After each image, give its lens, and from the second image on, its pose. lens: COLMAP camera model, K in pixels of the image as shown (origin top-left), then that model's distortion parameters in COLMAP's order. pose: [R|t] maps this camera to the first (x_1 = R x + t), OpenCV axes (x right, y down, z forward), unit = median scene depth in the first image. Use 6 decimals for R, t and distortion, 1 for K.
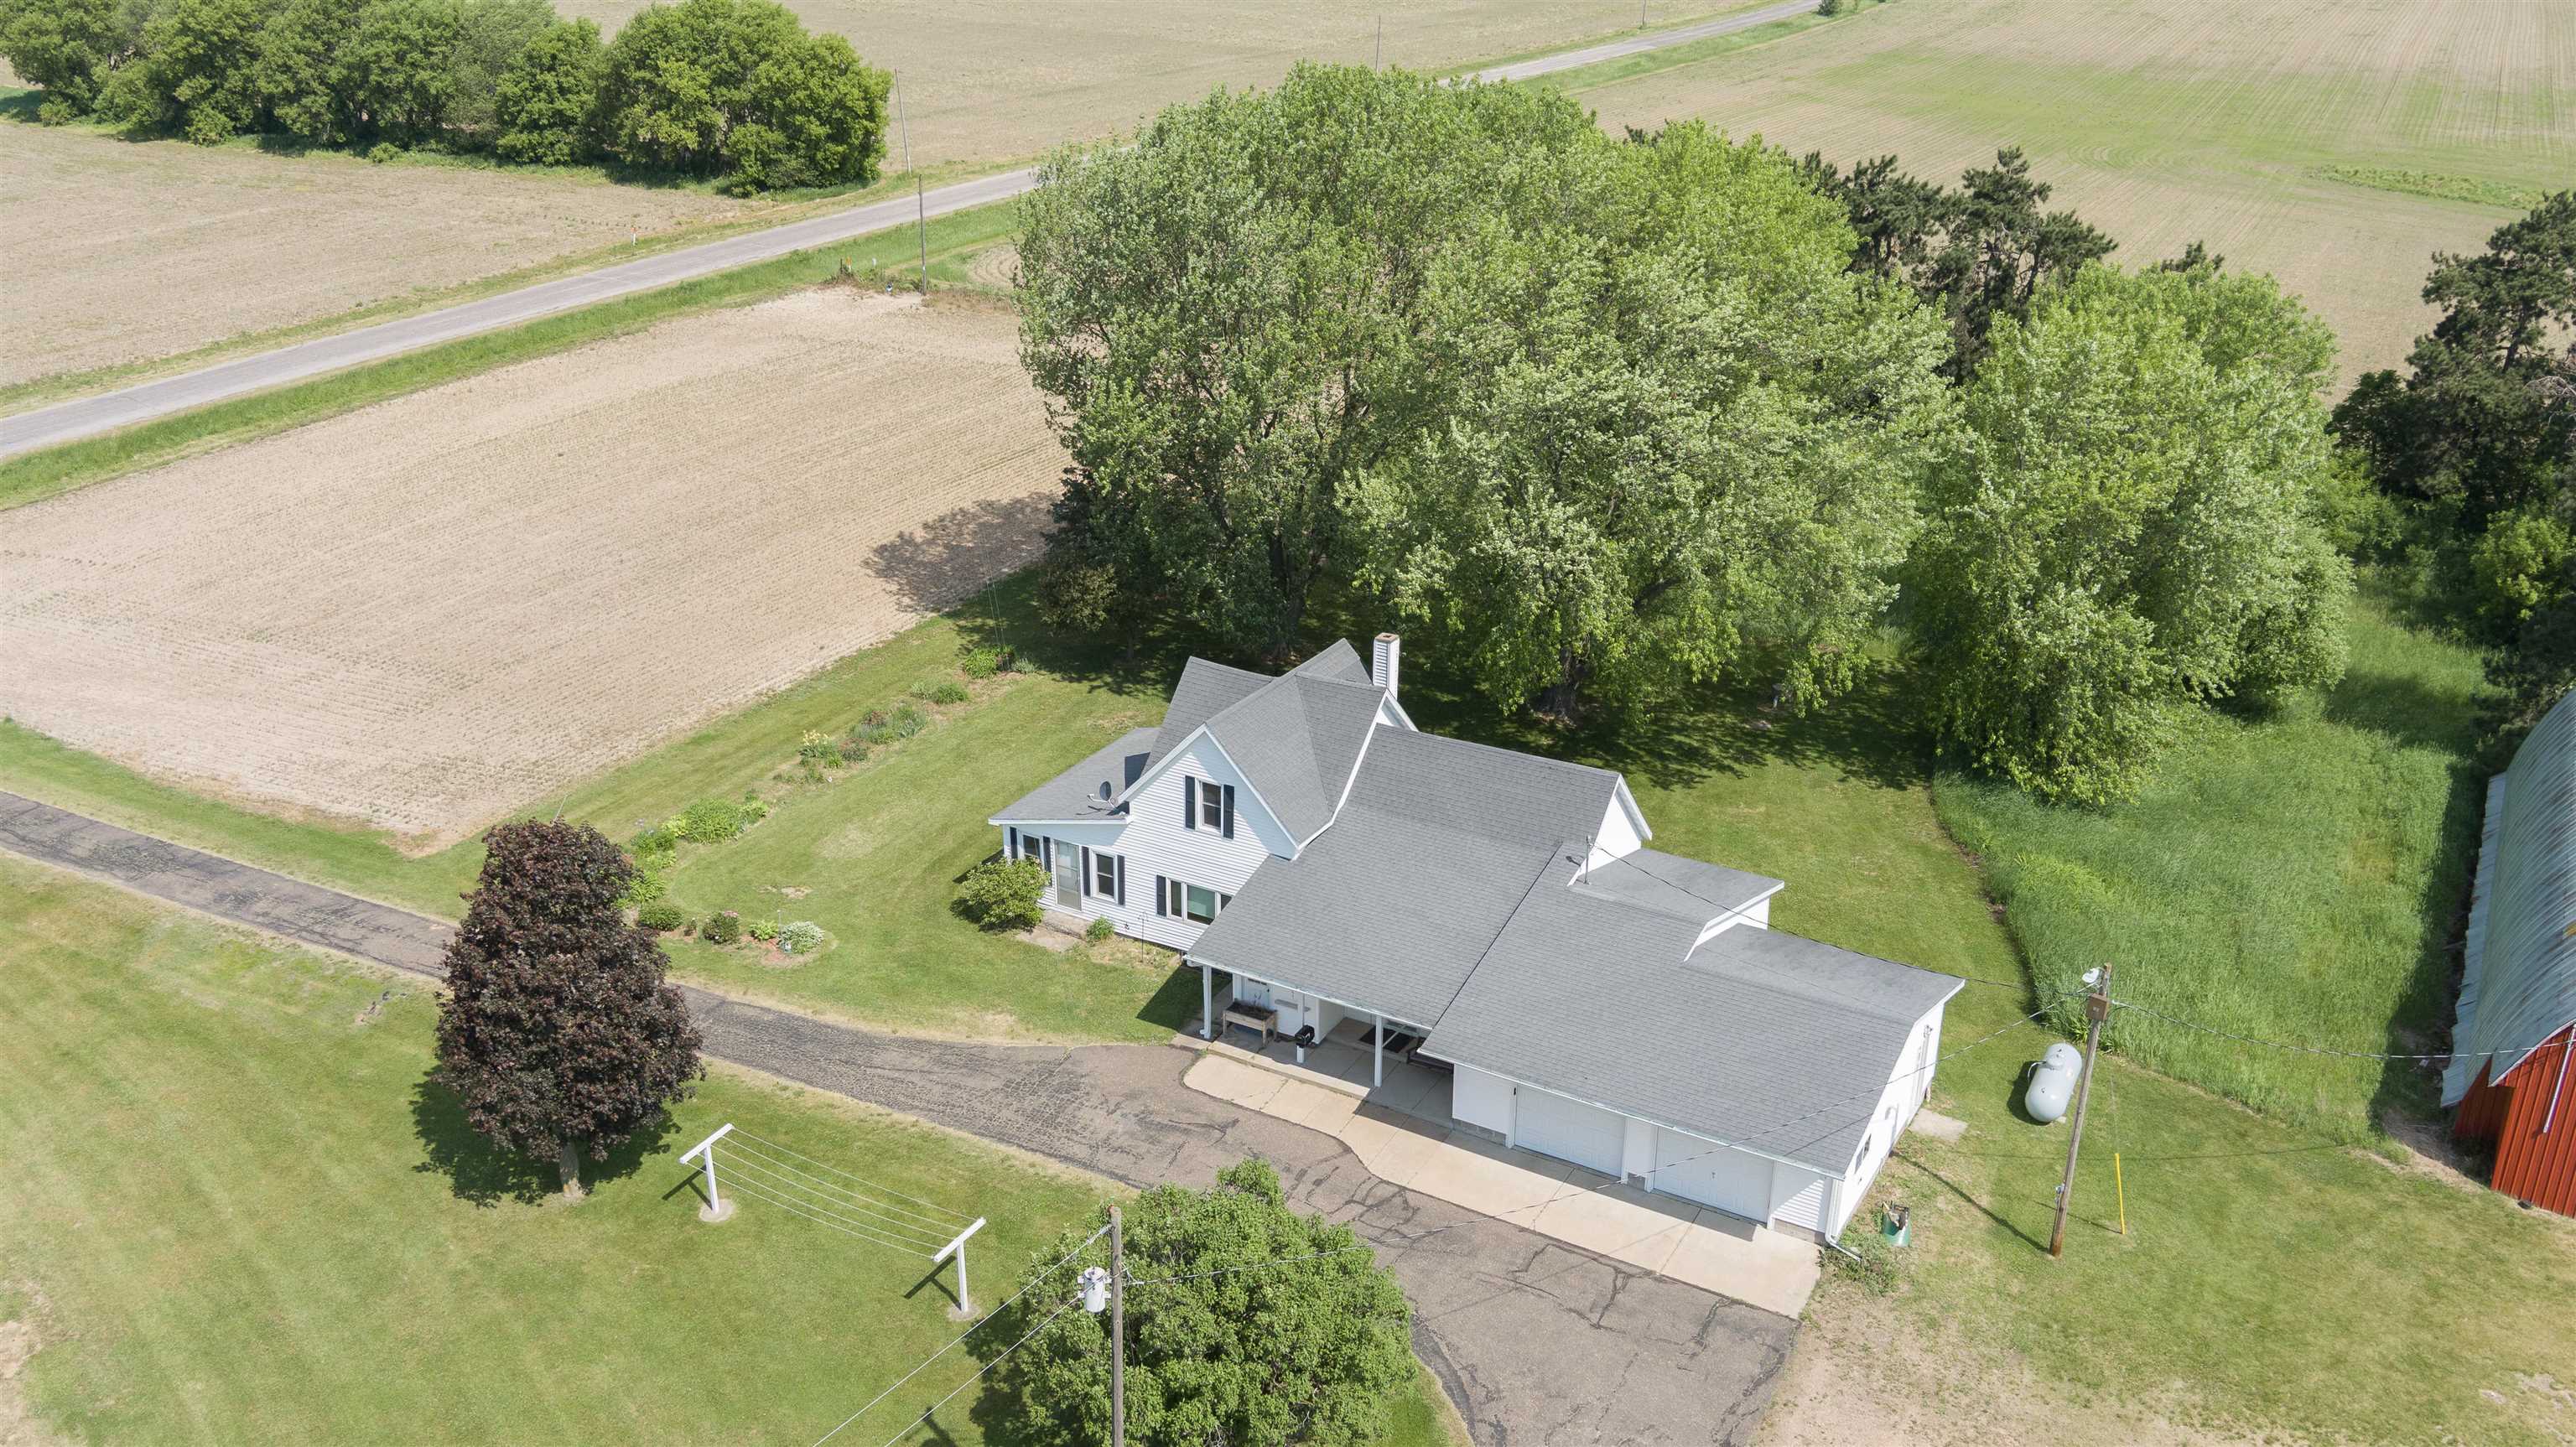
lens RADIAL K [[2132.3, 0, 1288.0], [0, 2132.3, 723.5], [0, 0, 1]] dist [-0.047145, -0.000761]
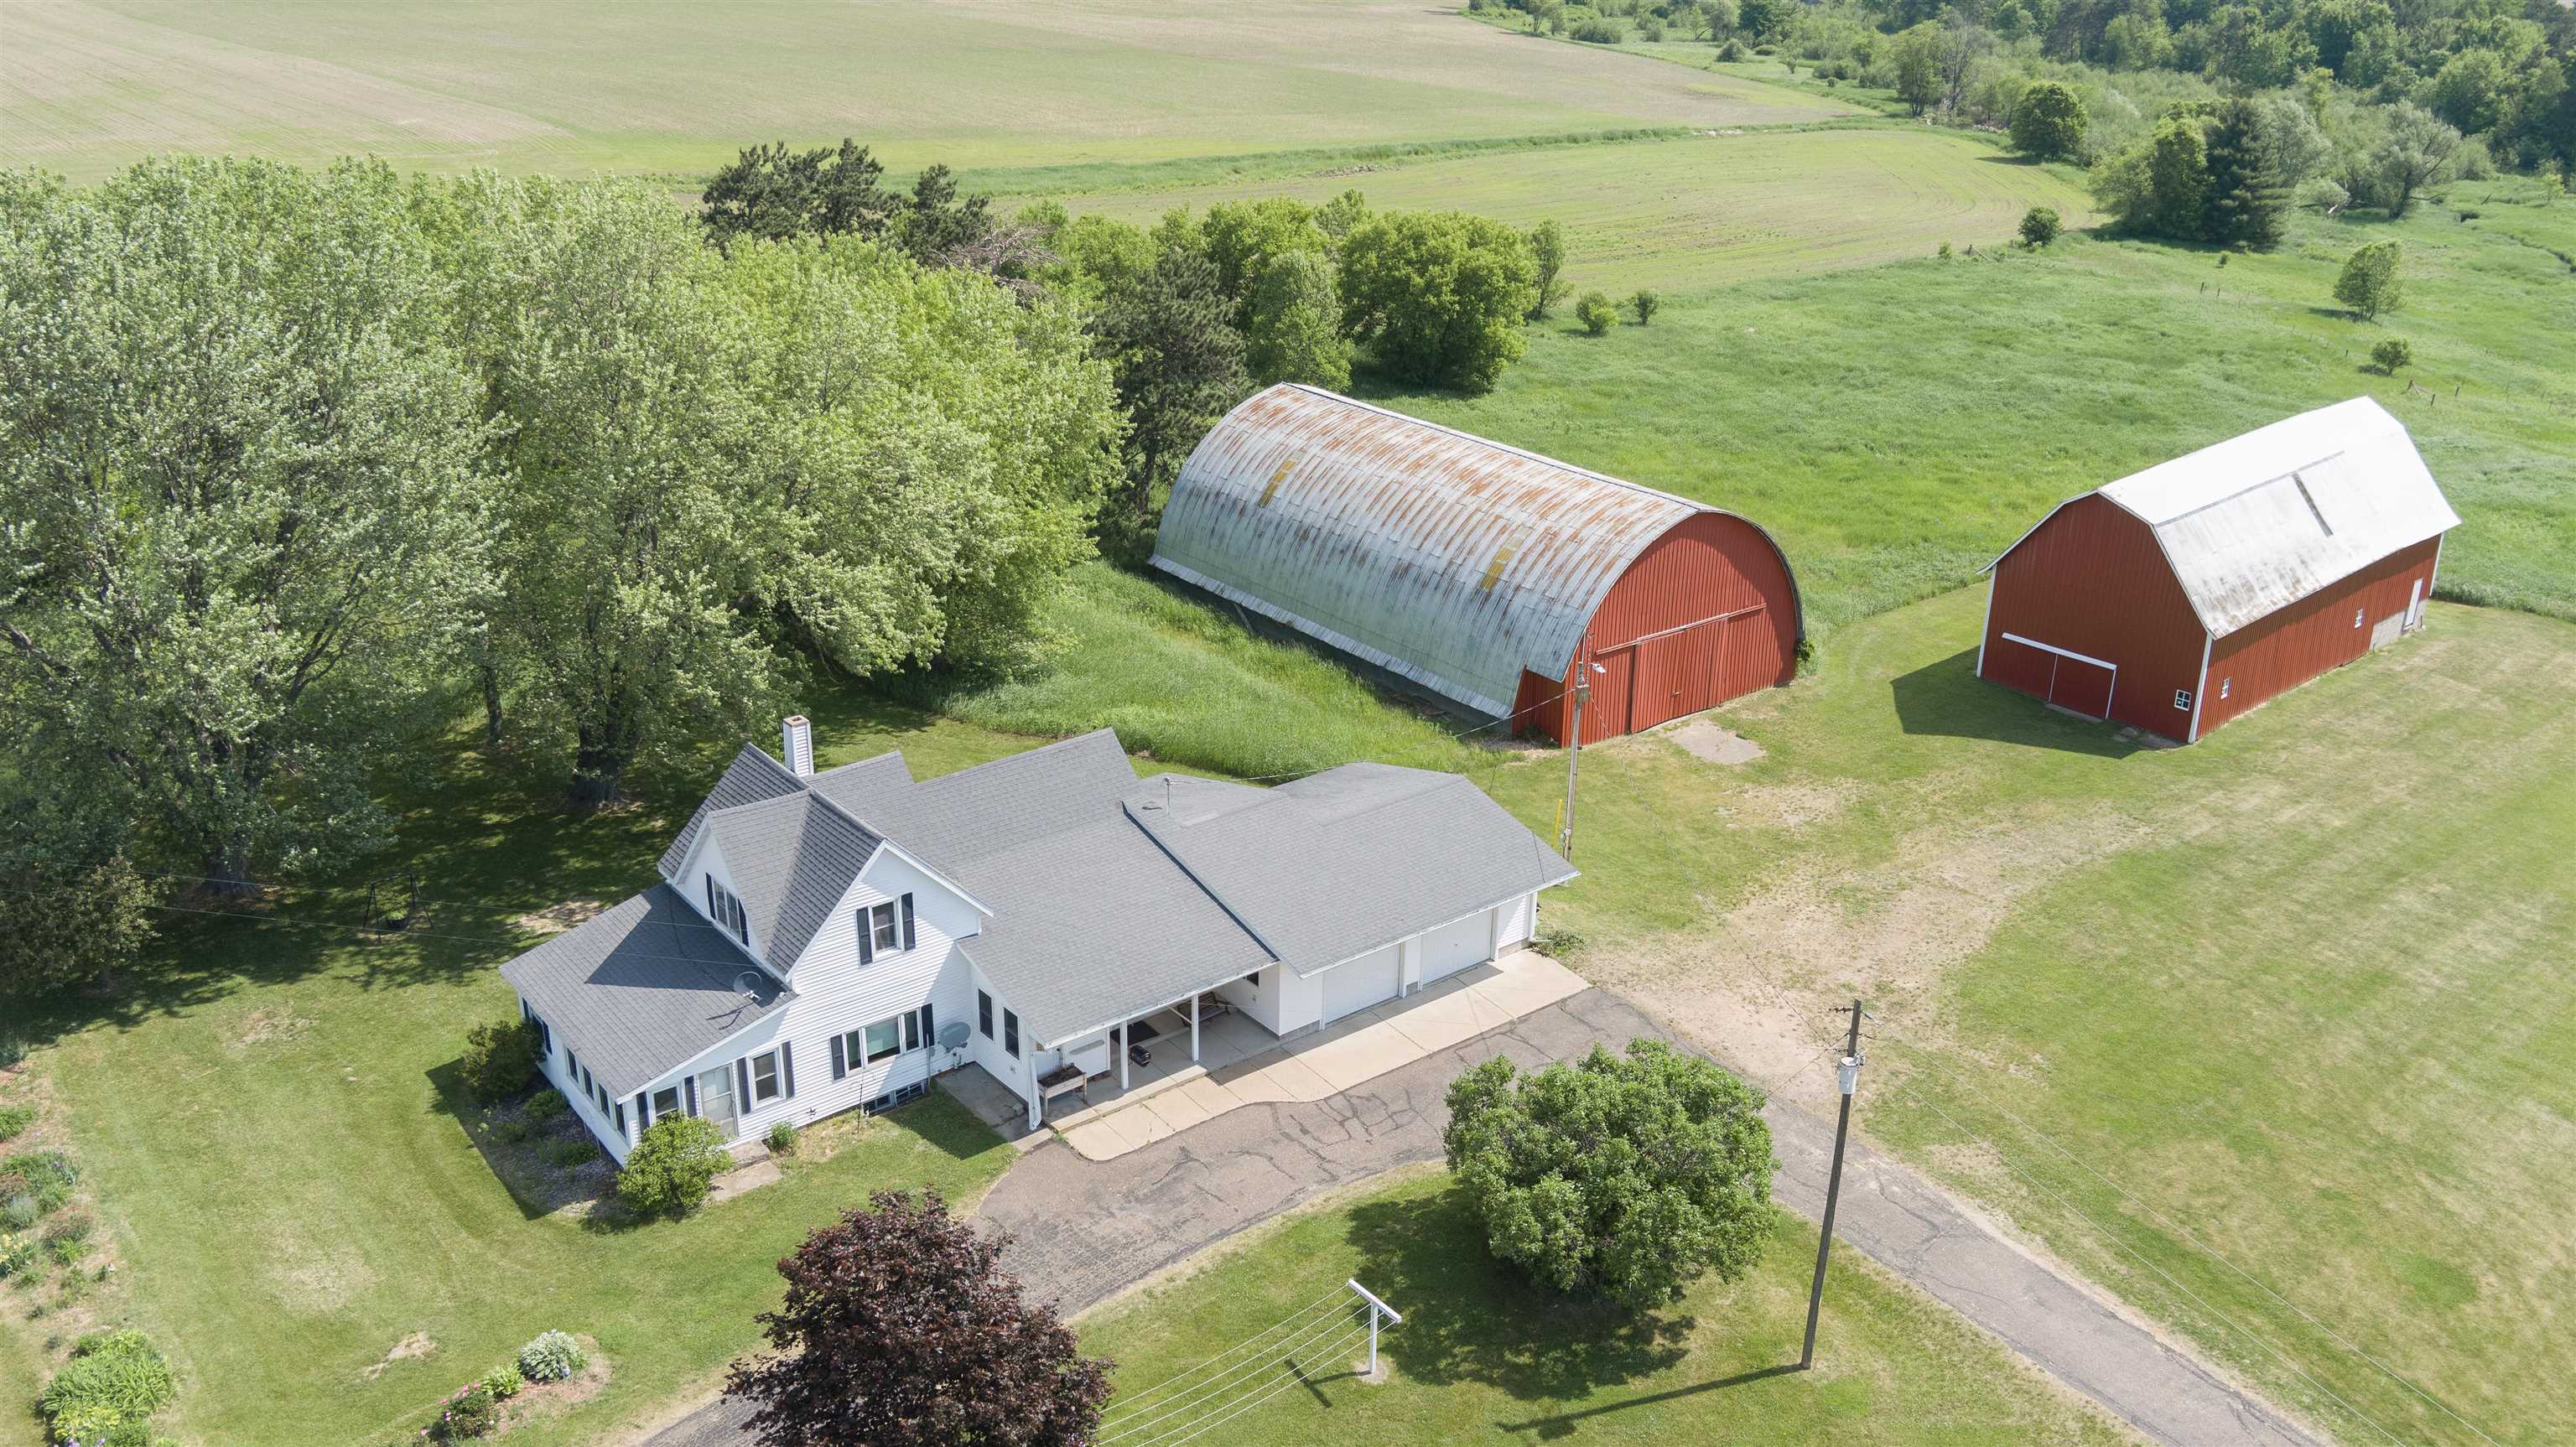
lens RADIAL K [[2132.3, 0, 1288.0], [0, 2132.3, 723.5], [0, 0, 1]] dist [-0.047145, -0.000761]
pose [[0.357032, -0.354289, 0.864296, -0.685671], [0.340994, 0.910857, 0.232514, -0.182322], [-0.869627, 0.211704, 0.446016, 0.393457]]
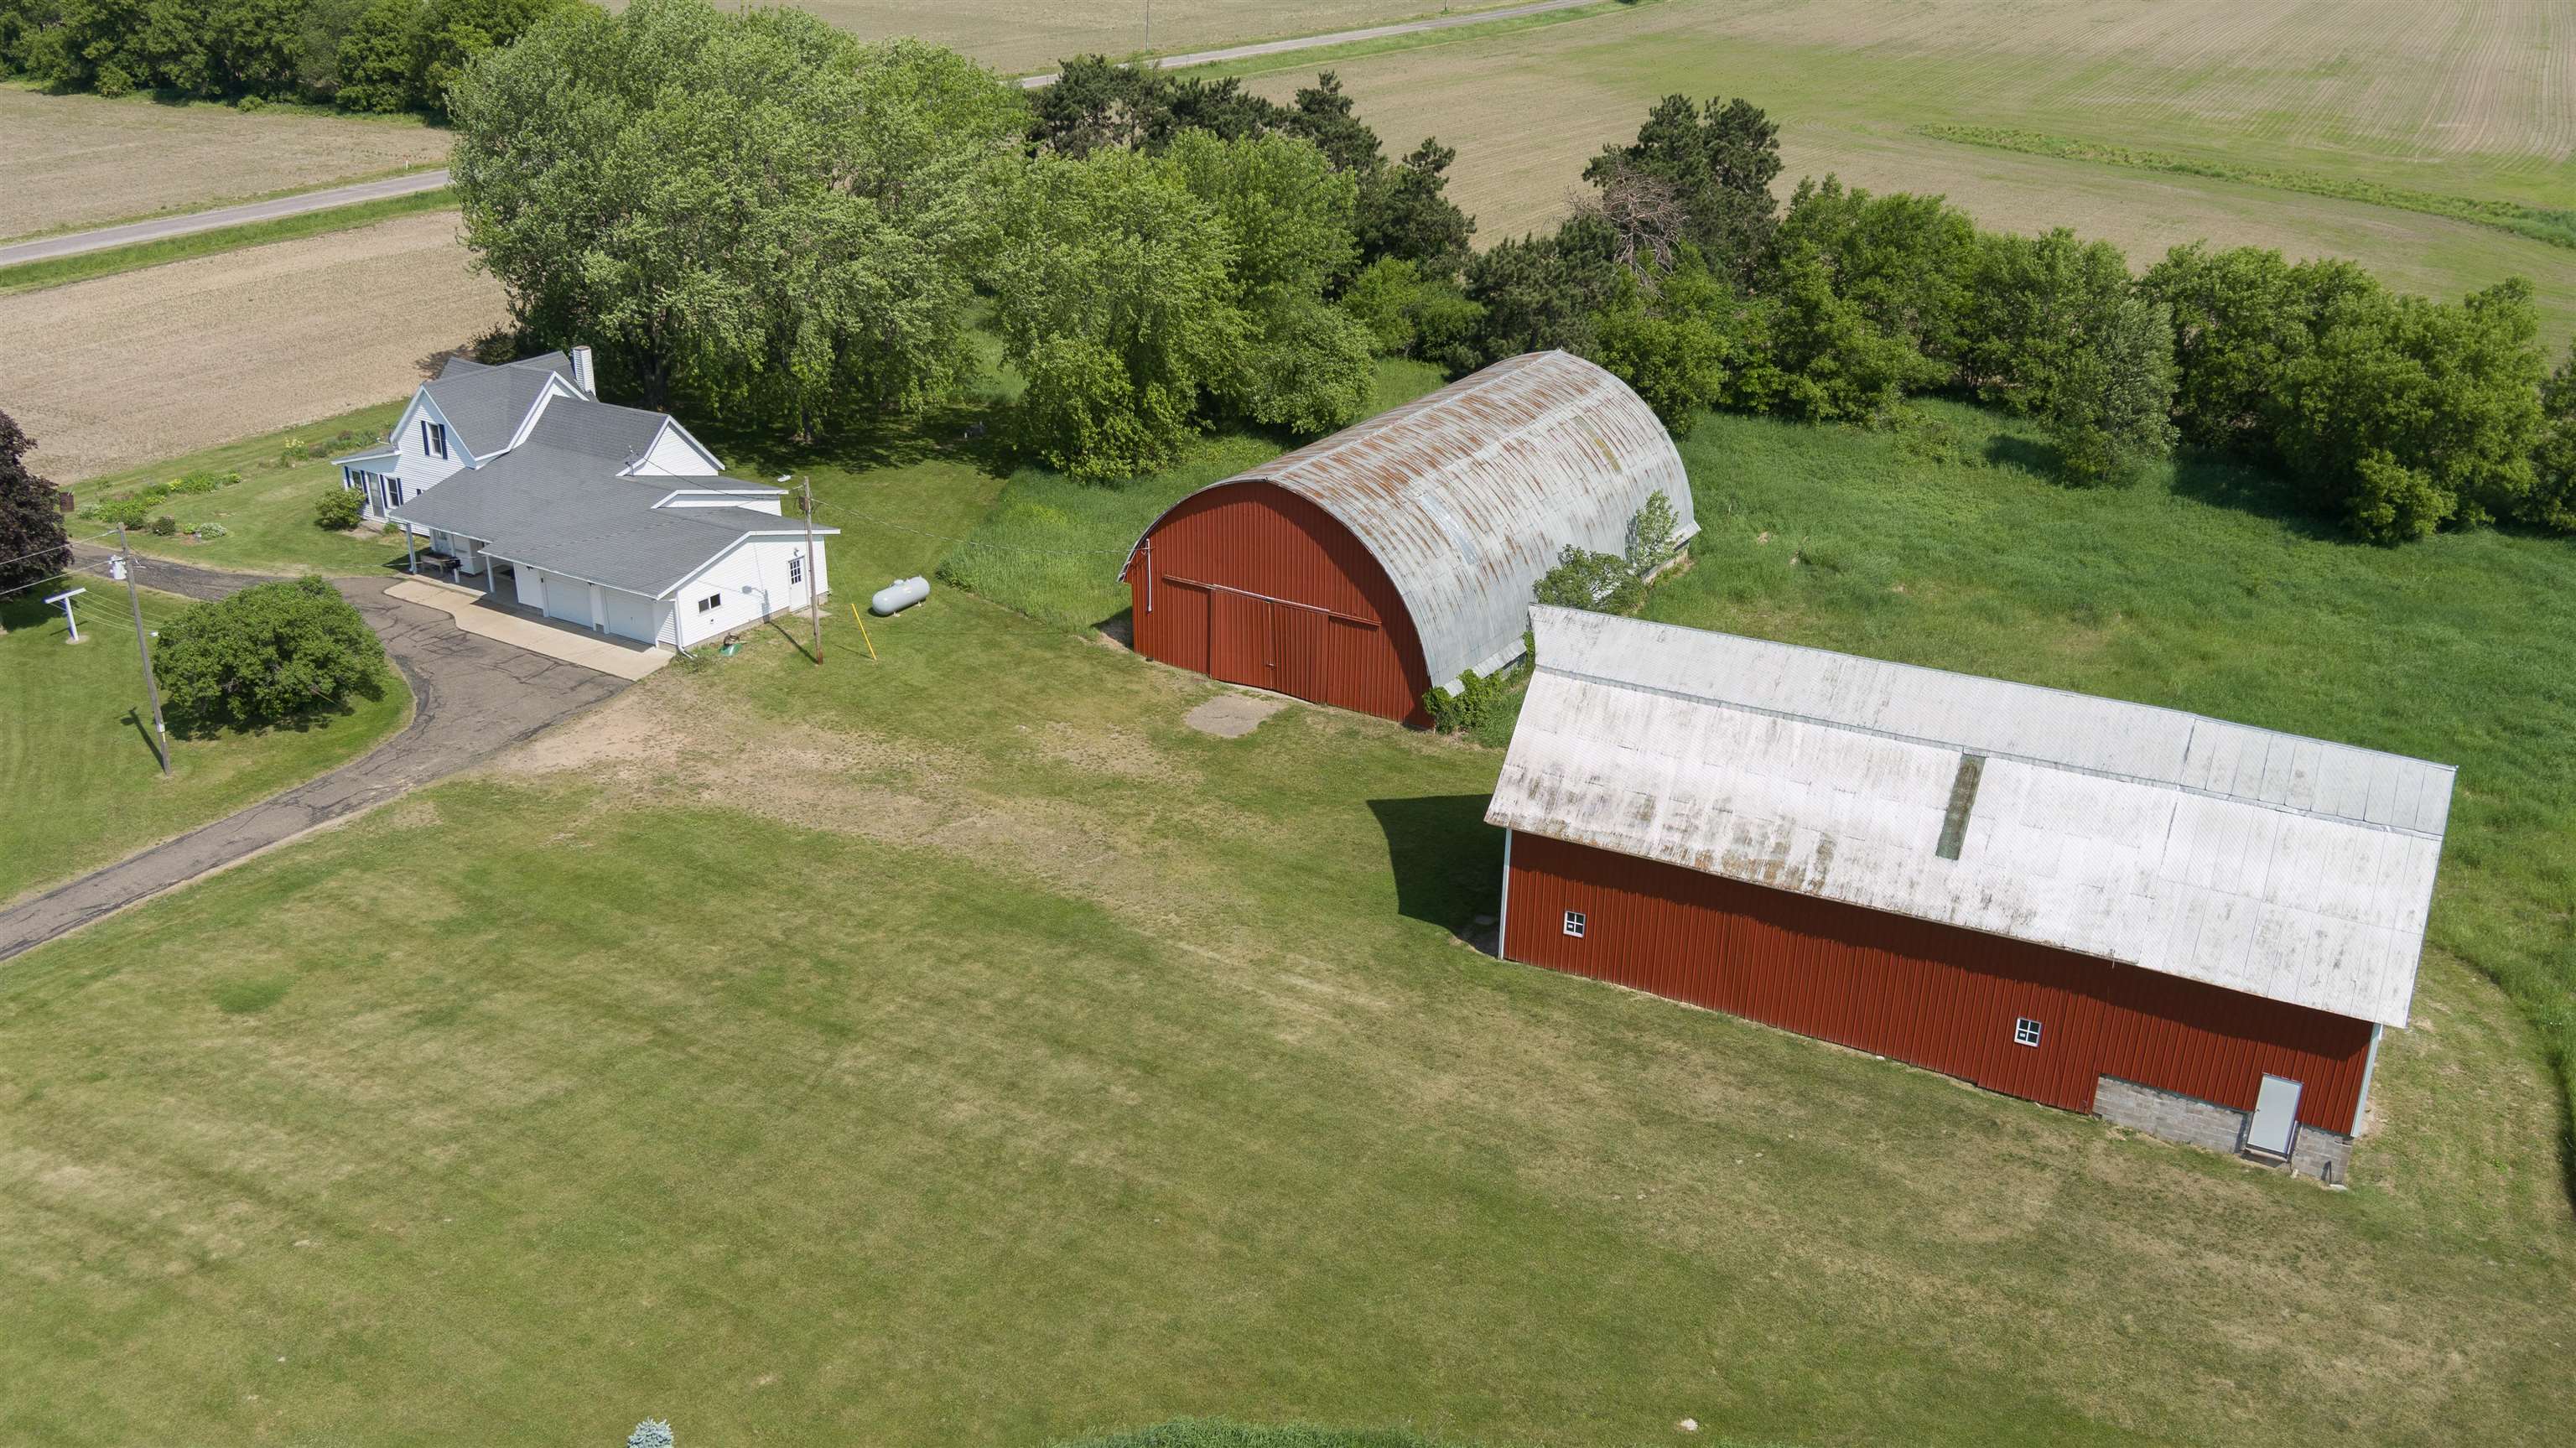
lens RADIAL K [[2132.4, 0, 1288.0], [0, 2132.4, 724.0], [0, 0, 1]] dist [-0.047145, -0.000761]
pose [[0.999511, 0.015698, -0.027048, 0.610737], [-0.015761, 0.999874, -0.002111, 0.231099], [0.027012, 0.002537, 0.999632, -0.540720]]
